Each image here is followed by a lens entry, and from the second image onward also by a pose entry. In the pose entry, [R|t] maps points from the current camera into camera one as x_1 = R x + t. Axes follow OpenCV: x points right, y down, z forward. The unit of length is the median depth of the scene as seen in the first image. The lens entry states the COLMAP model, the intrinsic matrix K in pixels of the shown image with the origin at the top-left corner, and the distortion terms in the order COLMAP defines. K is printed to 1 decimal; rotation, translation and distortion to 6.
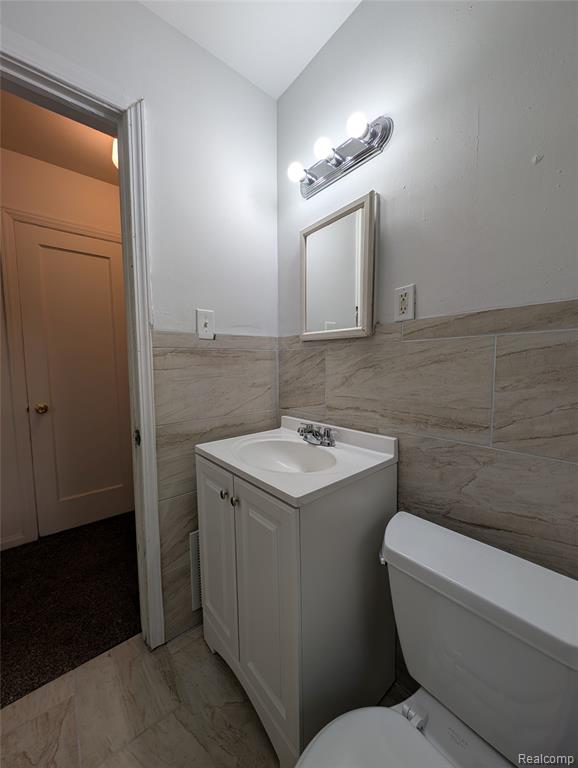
lens RADIAL K [[284.8, 0, 286.4], [0, 284.8, 383.2], [0, 0, 1]] dist [0.001739, -0.000171]
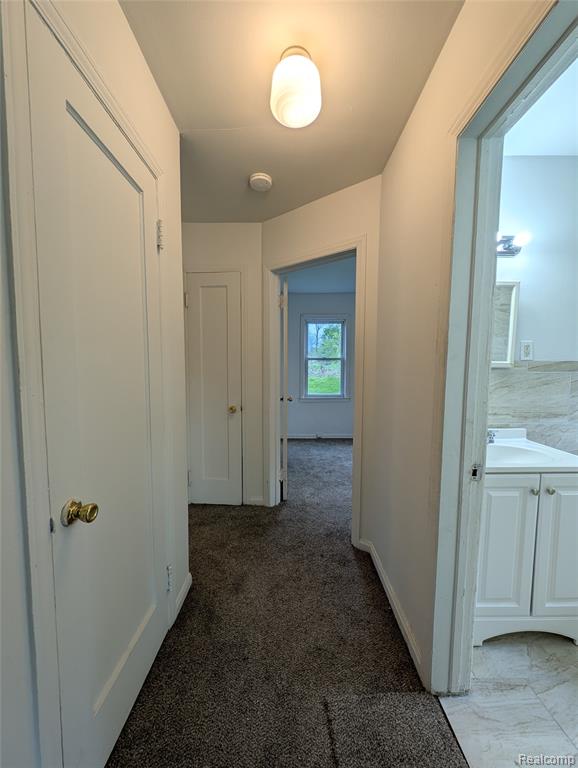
lens RADIAL K [[284.8, 0, 289.7], [0, 284.8, 383.0], [0, 0, 1]] dist [0.001739, -0.000171]
pose [[0.644134, -0.046164, 0.763519, -1.867334], [0.045376, 0.998725, 0.022104, -0.185287], [-0.763566, 0.020407, 0.645407, 0.985224]]
